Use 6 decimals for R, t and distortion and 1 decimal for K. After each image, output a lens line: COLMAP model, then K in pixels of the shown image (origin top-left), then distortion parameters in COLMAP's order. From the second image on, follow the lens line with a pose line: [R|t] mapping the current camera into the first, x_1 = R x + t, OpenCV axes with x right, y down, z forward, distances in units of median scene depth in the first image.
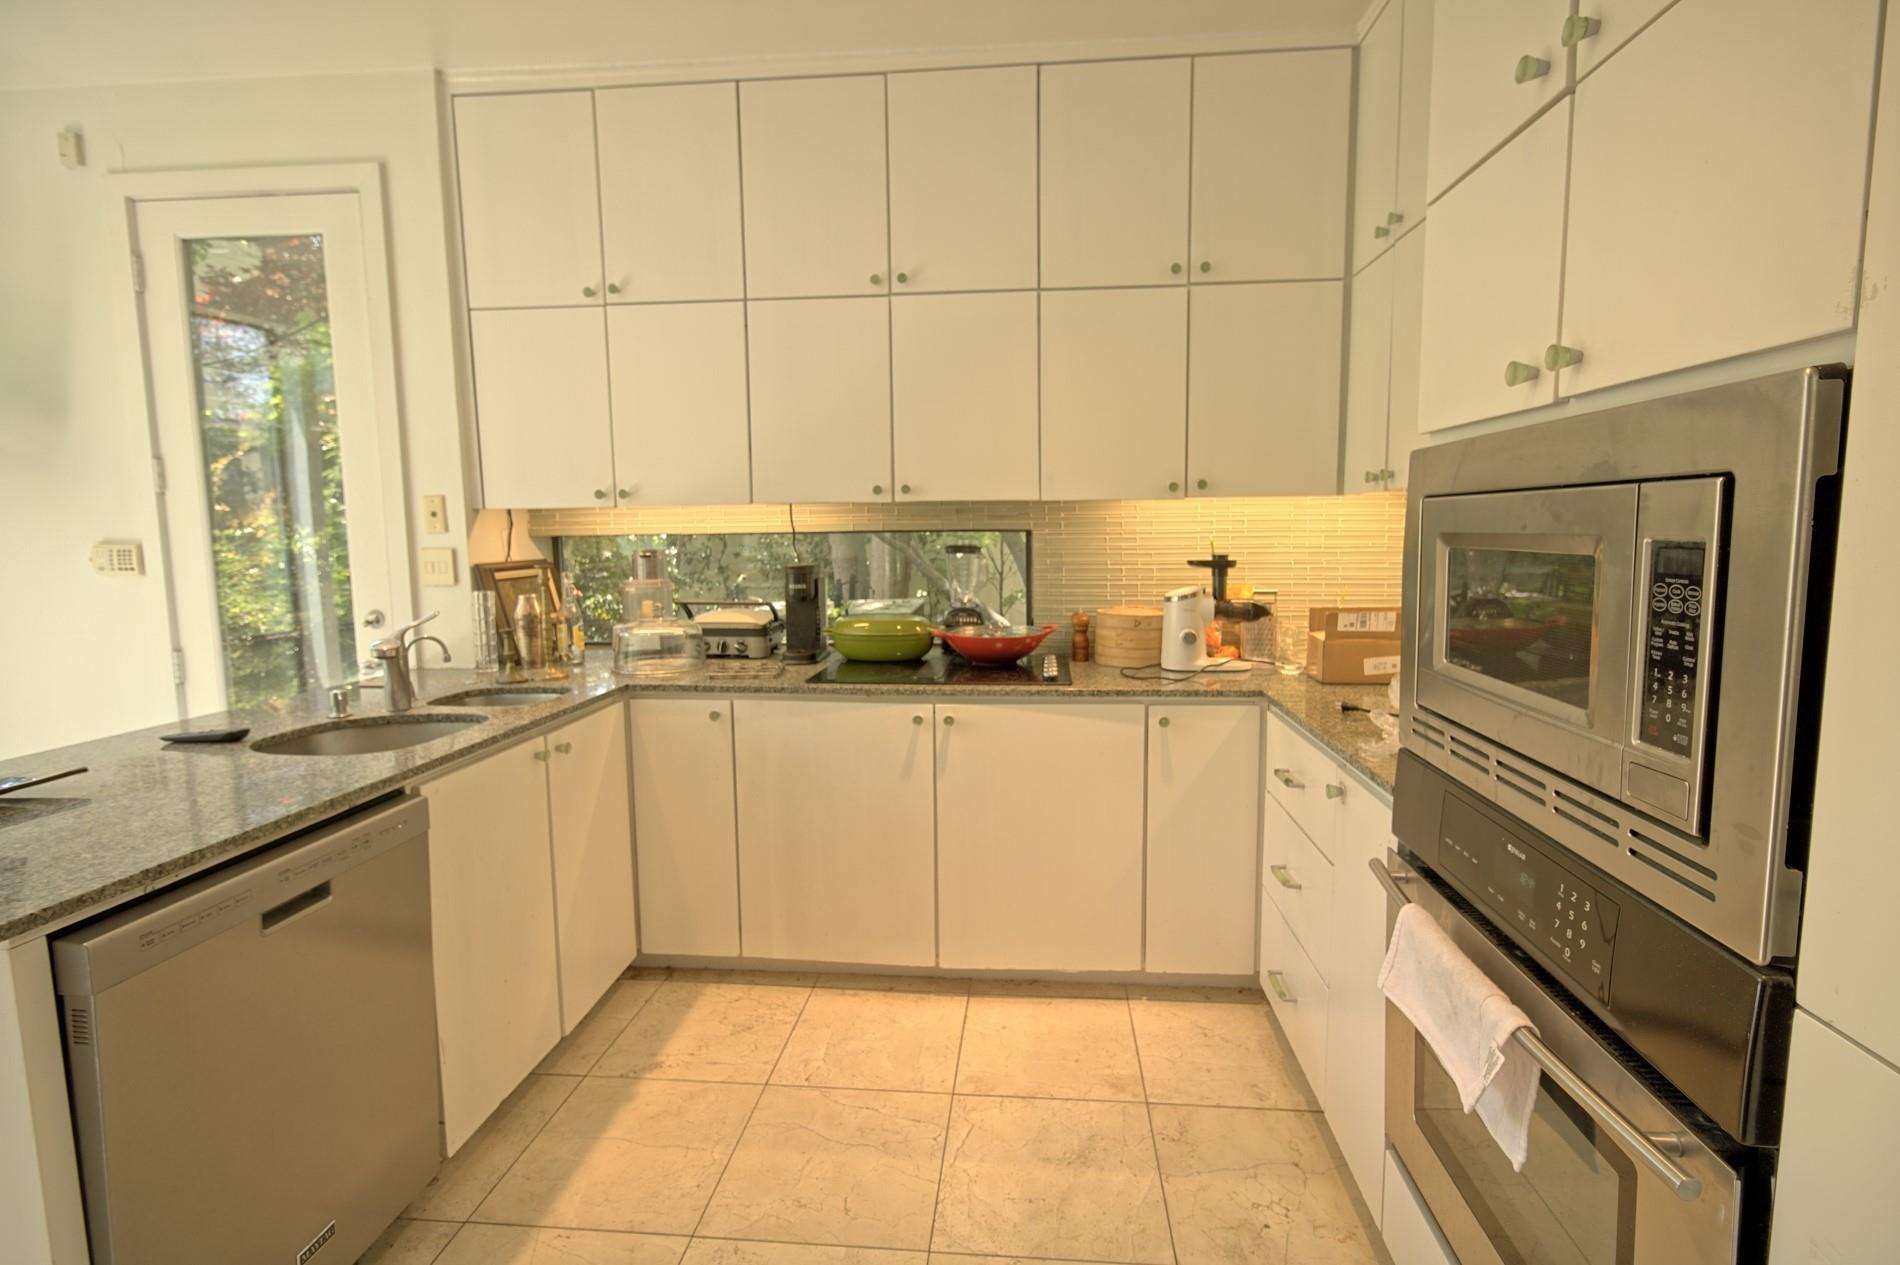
lens RADIAL K [[868.3, 0, 966.2], [0, 868.3, 637.7], [0, 0, 1]] dist [-0.004020, 0.000610]
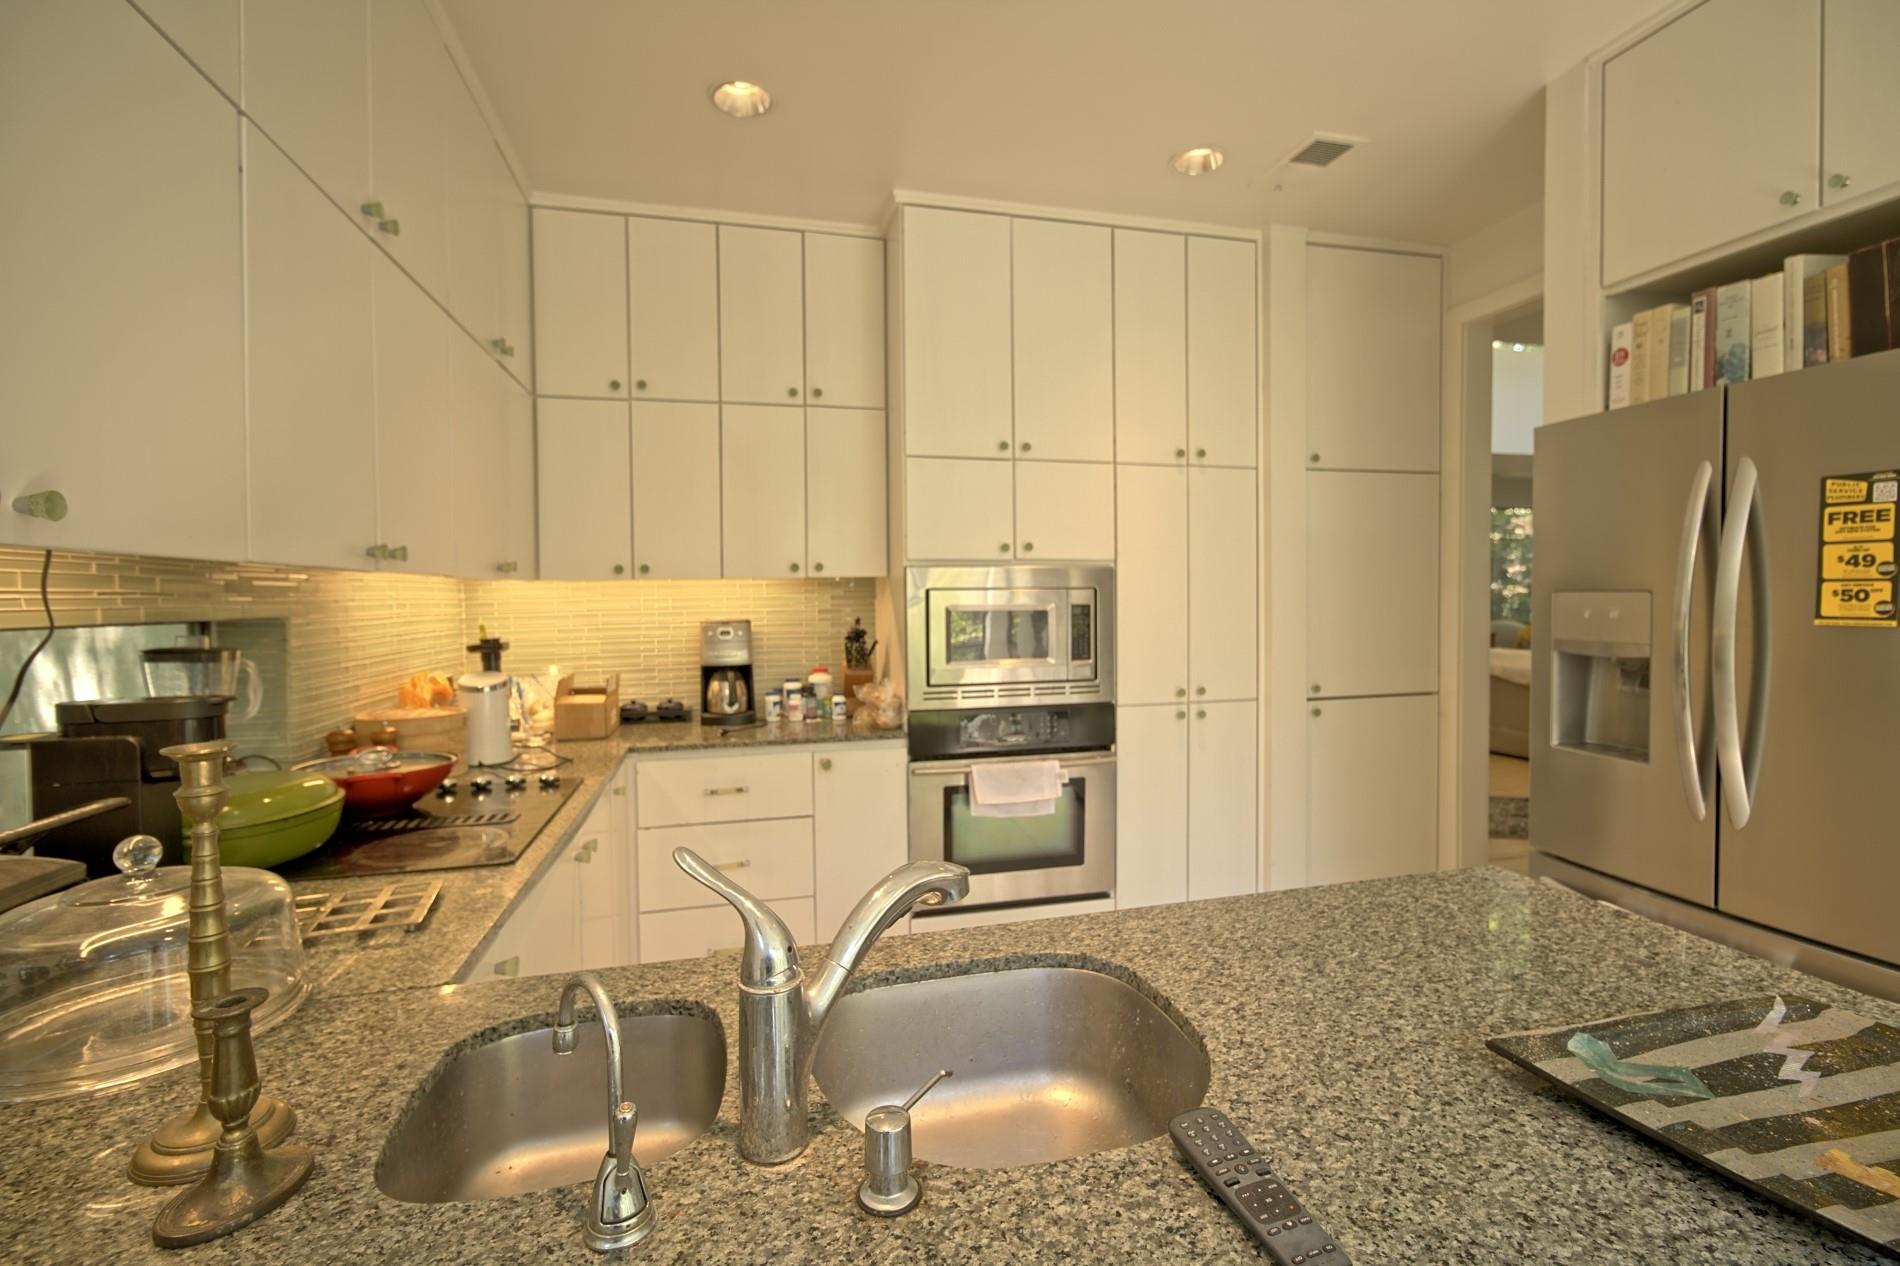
lens RADIAL K [[868.3, 0, 941.0], [0, 868.3, 607.0], [0, 0, 1]] dist [-0.004020, 0.000610]
pose [[-0.311602, -0.000305, 0.950213, -0.795883], [0.136413, 0.989627, 0.045052, -0.107594], [-0.940370, 0.143660, -0.308328, 0.846946]]
